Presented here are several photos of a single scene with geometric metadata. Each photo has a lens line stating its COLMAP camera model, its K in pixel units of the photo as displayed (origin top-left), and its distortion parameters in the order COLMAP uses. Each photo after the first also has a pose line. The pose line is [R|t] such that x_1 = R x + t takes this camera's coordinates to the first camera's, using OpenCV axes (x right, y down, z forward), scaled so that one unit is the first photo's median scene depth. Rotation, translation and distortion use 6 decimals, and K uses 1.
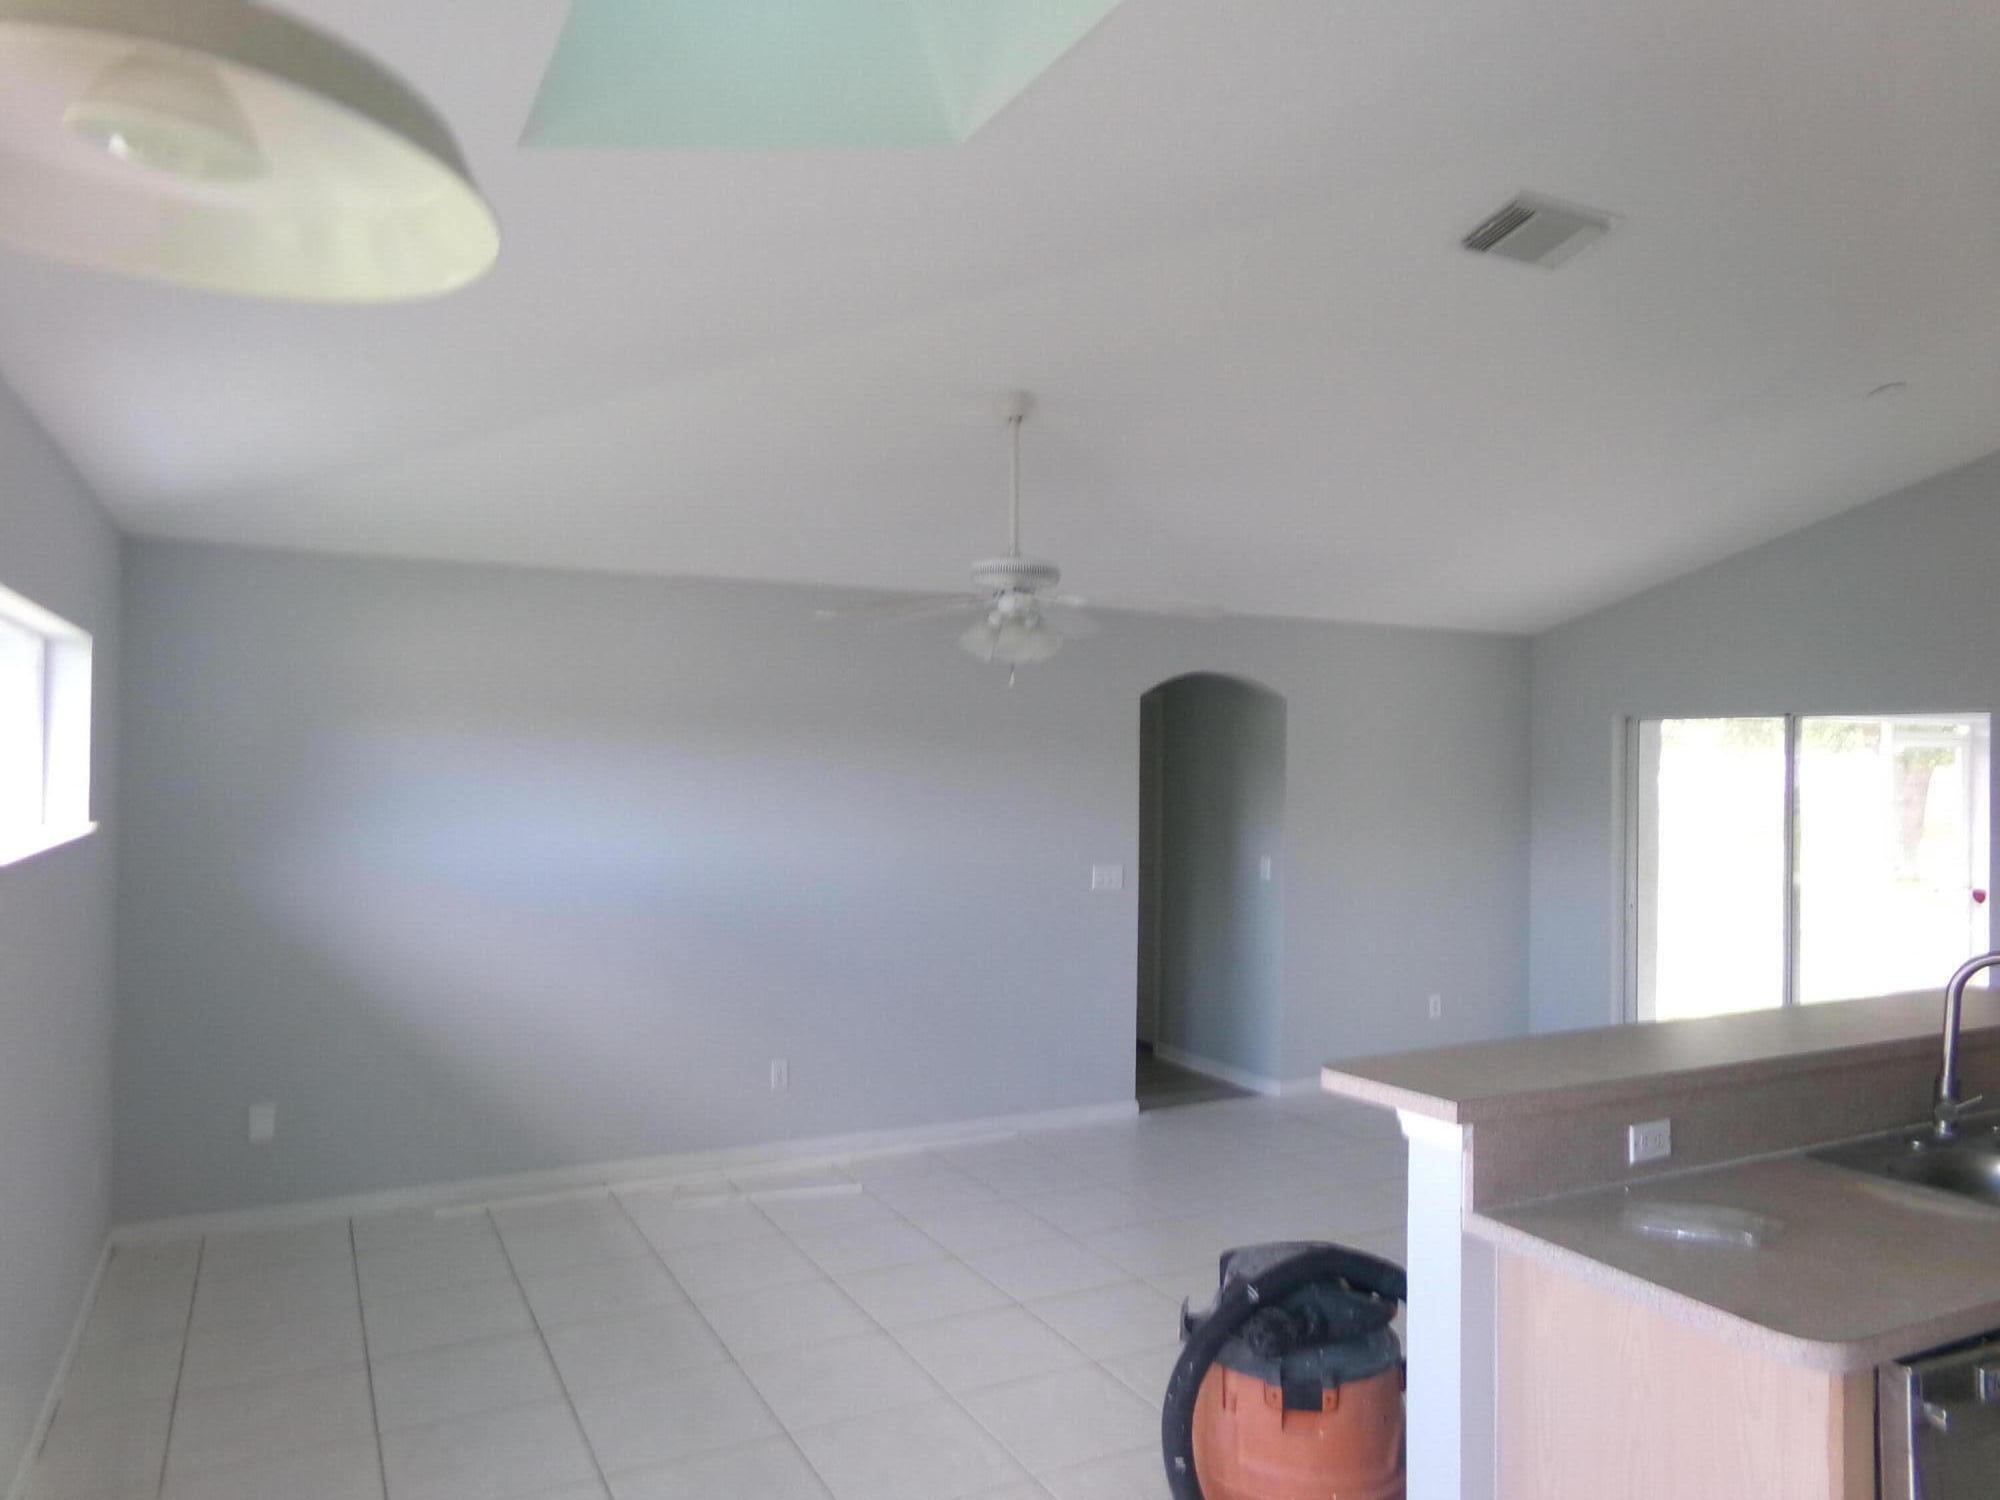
lens RADIAL K [[1357.1, 0, 1000.0], [0, 1357.1, 750.0], [0, 0, 1]] dist [-0.026295, 0.034028]
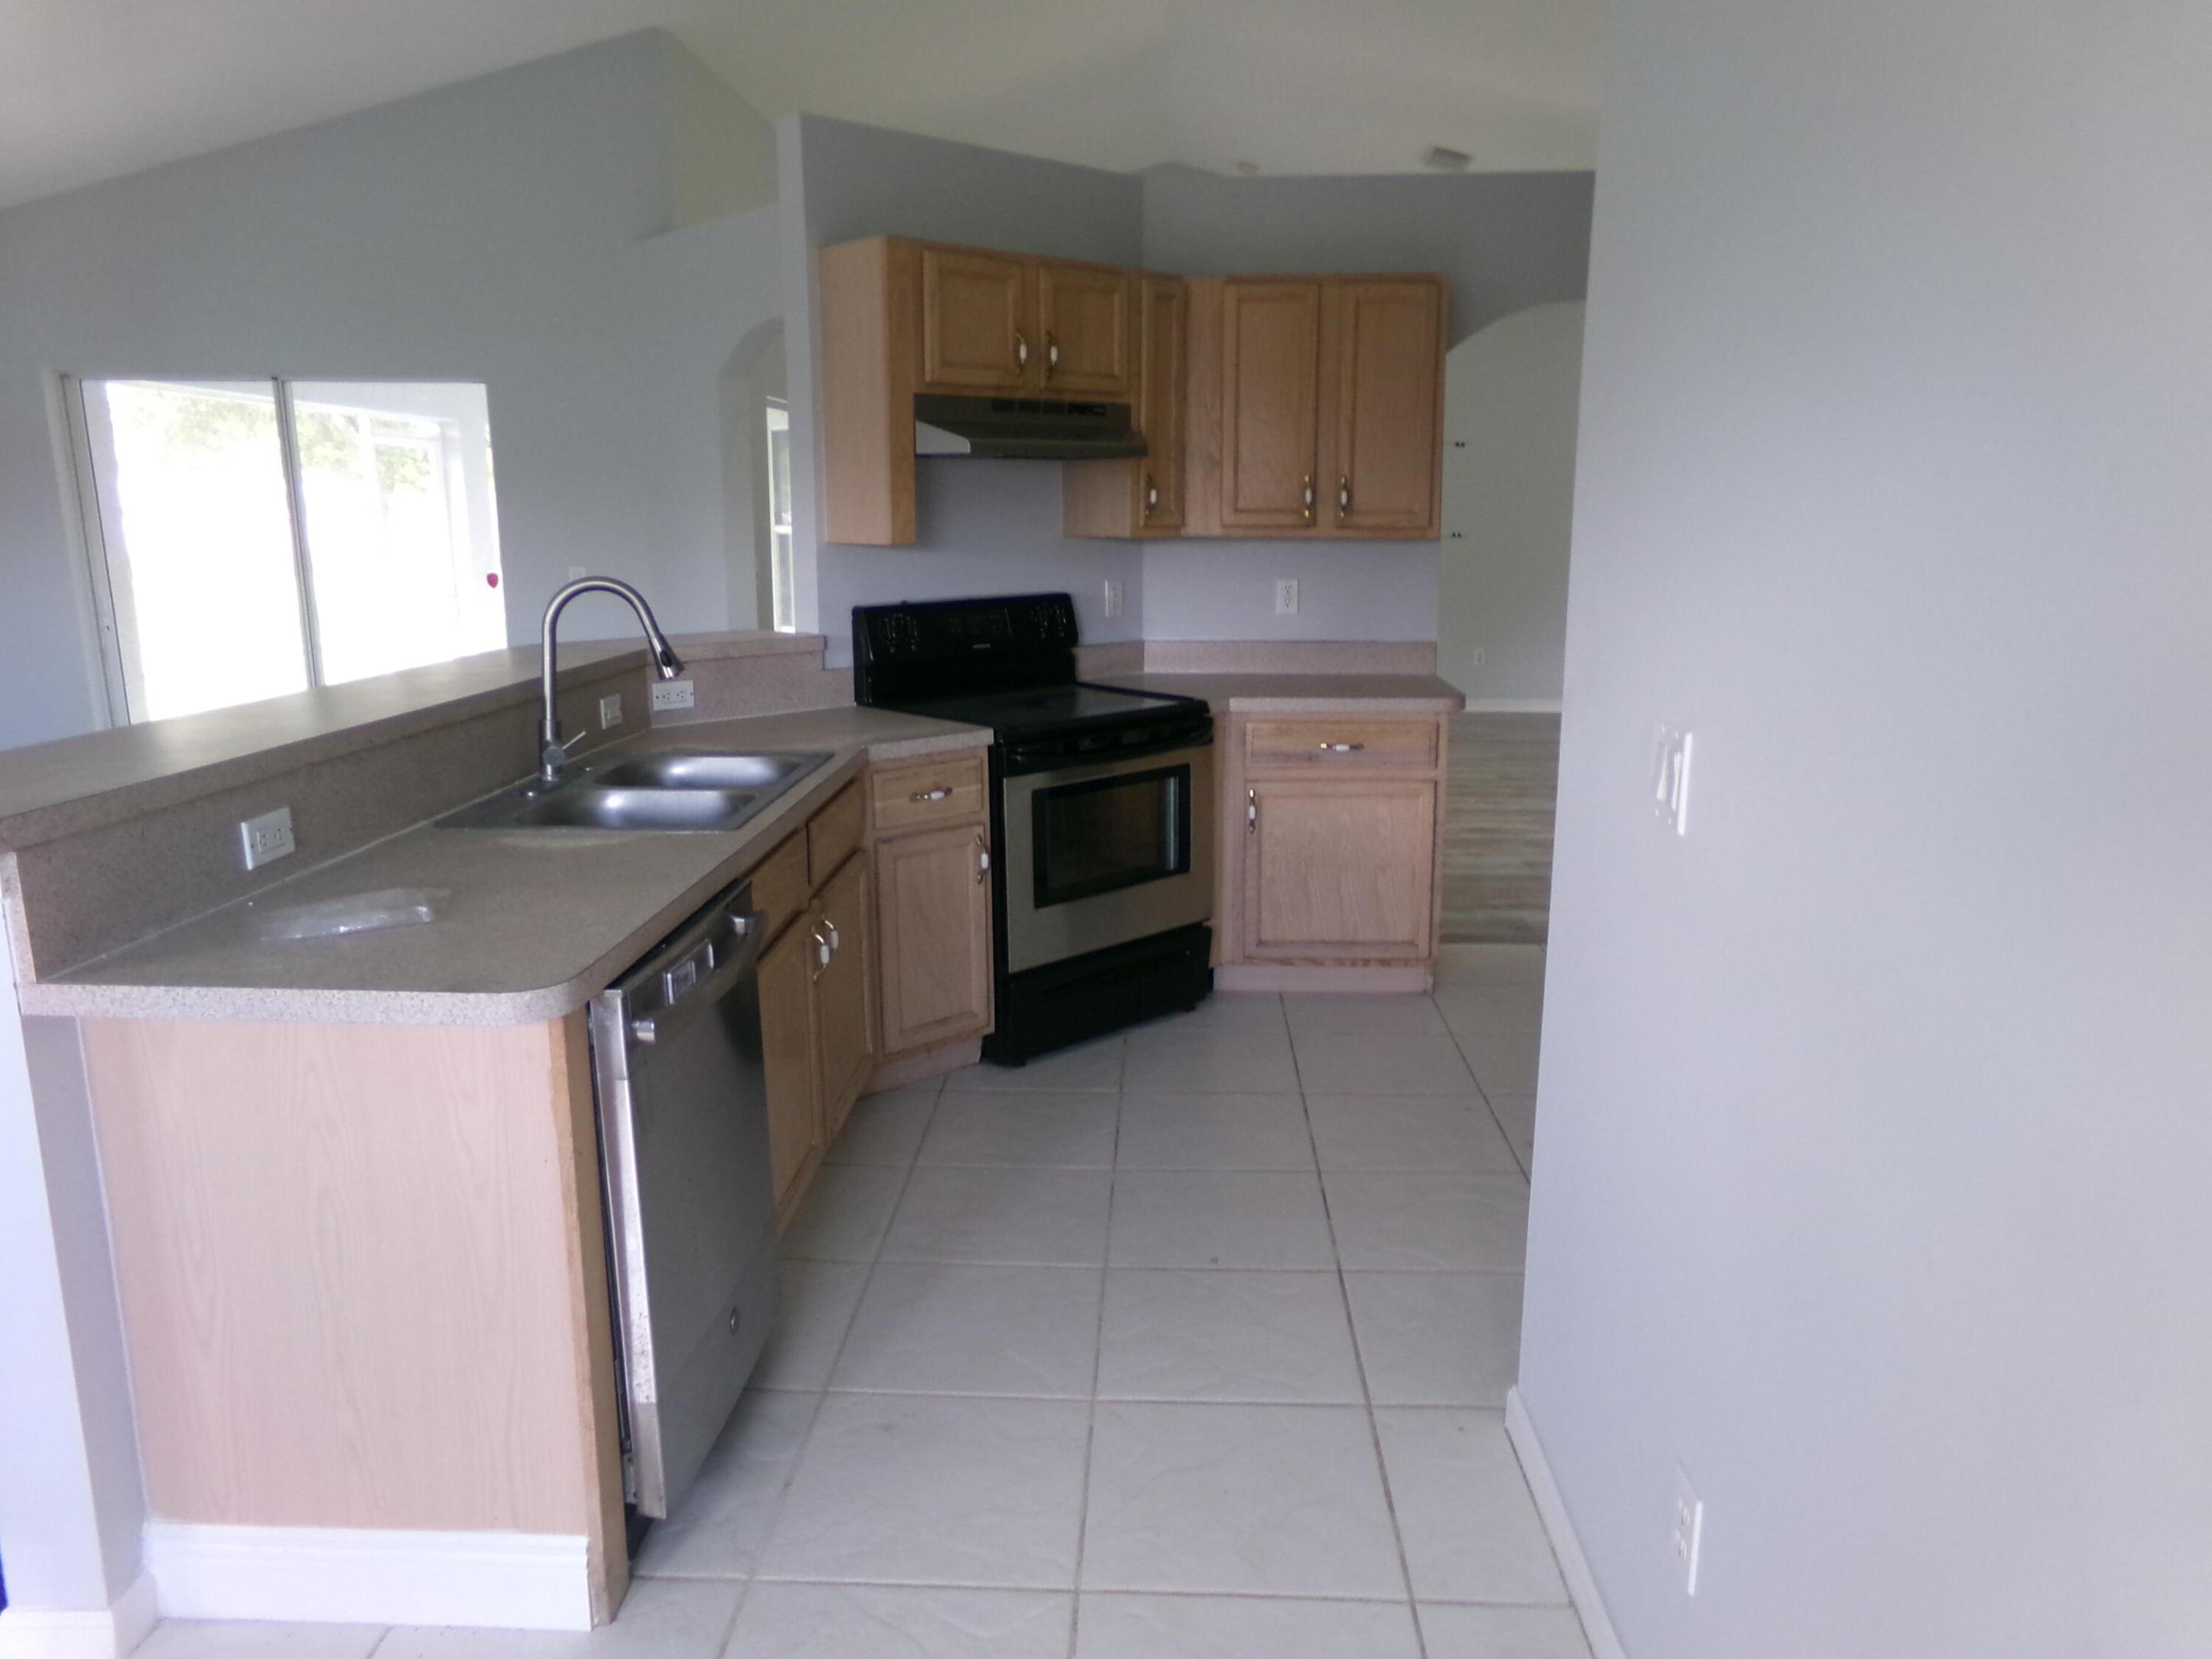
lens RADIAL K [[1501.0, 0, 1106.0], [0, 1501.0, 829.5], [0, 0, 1]] dist [-0.026295, 0.034028]
pose [[0.499225, -0.196778, 0.843833, 0.010271], [0.000300, 0.973910, 0.226934, 0.097171], [-0.866473, -0.113038, 0.486259, 0.189567]]
